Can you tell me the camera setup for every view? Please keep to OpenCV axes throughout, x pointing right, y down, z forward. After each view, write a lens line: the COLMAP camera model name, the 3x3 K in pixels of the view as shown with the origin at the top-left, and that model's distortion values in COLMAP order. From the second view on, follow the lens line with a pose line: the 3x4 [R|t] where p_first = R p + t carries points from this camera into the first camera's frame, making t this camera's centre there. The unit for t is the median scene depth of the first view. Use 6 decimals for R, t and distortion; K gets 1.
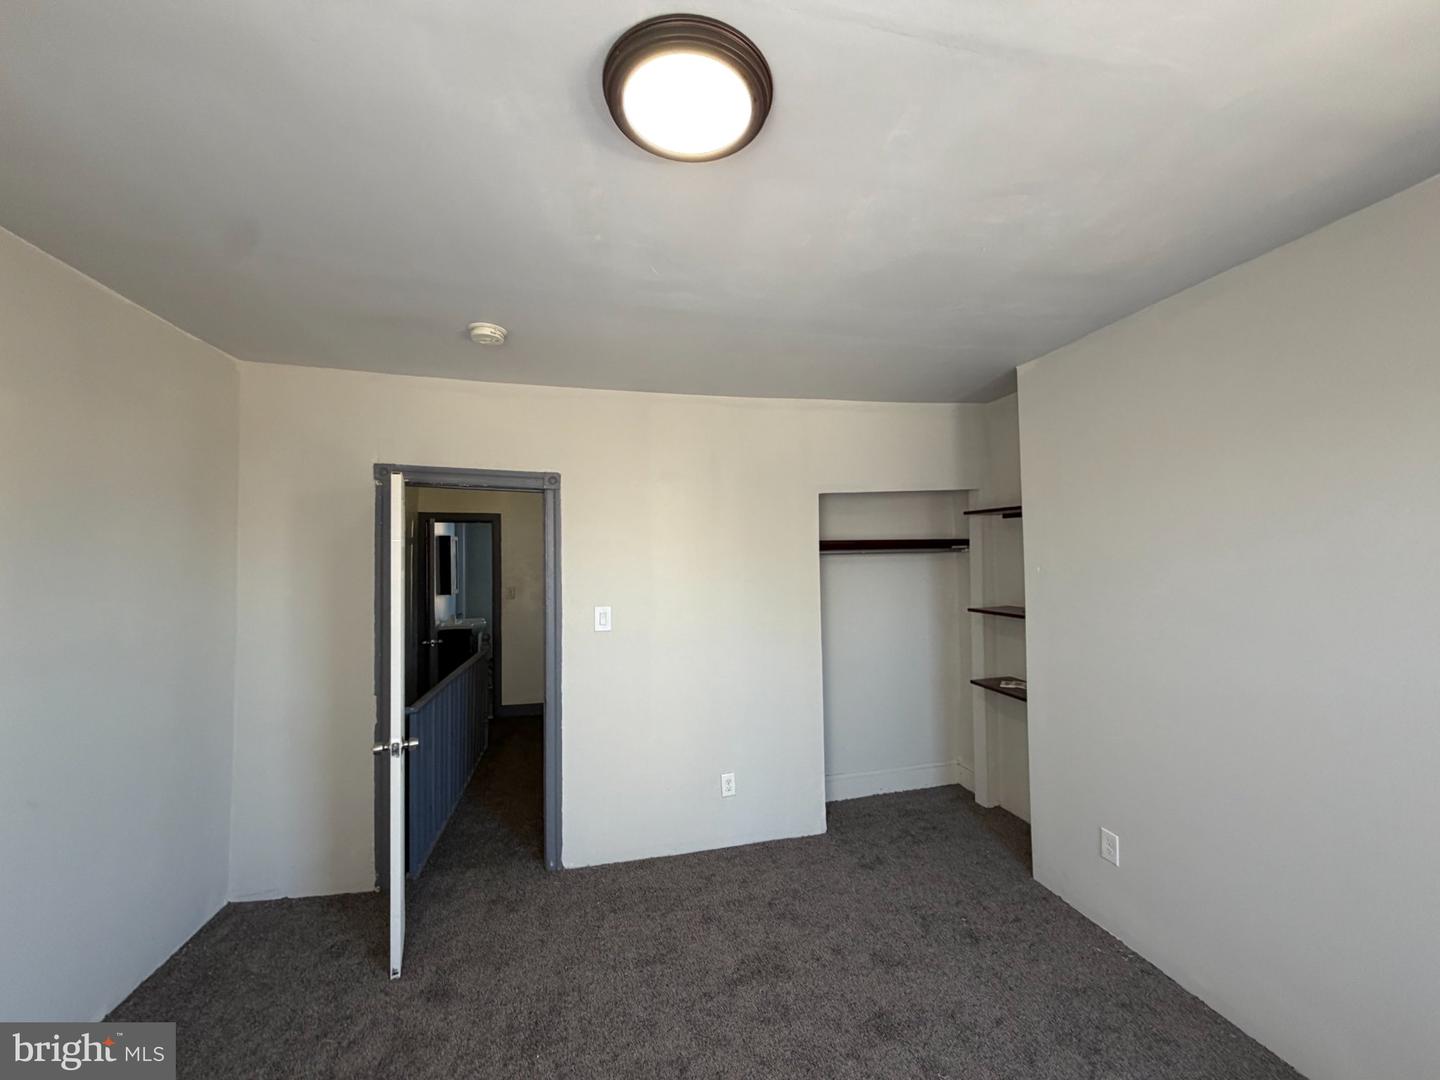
lens RADIAL K [[580.7, 0, 717.3], [0, 580.7, 540.1], [0, 0, 1]] dist [0.000856, 0.000106]
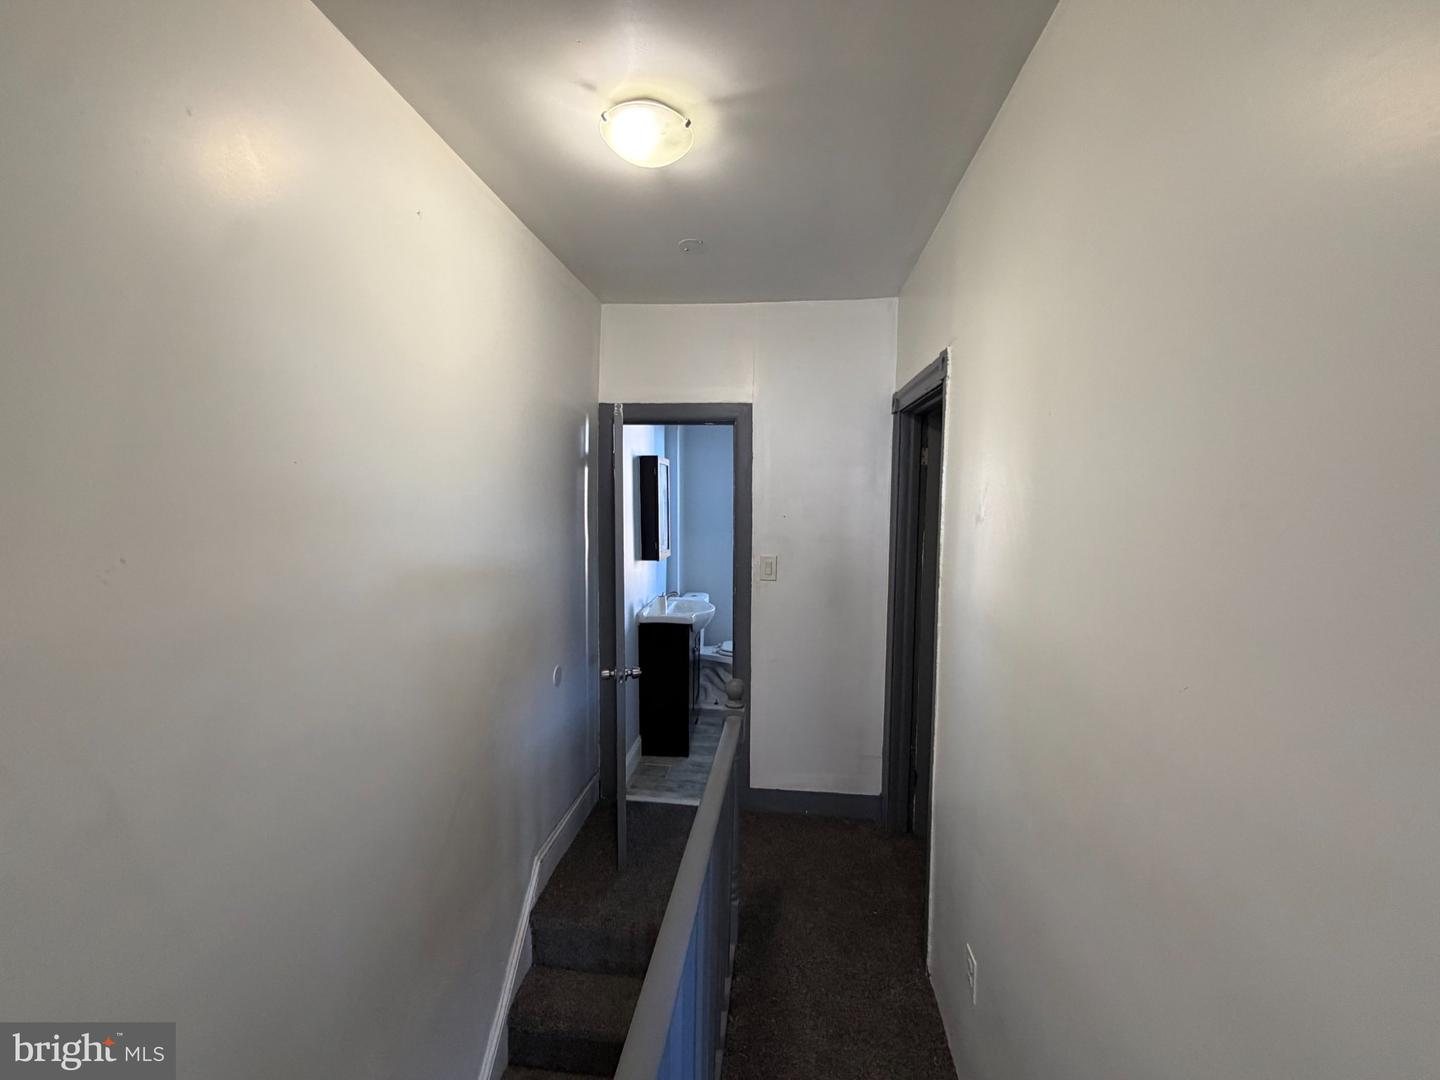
lens RADIAL K [[580.7, 0, 720.3], [0, 580.7, 535.8], [0, 0, 1]] dist [0.000856, 0.000106]
pose [[0.944279, 0.035064, -0.327274, -0.221798], [-0.009006, 0.996690, 0.080801, 0.023031], [0.329023, -0.073351, 0.941469, 0.498834]]
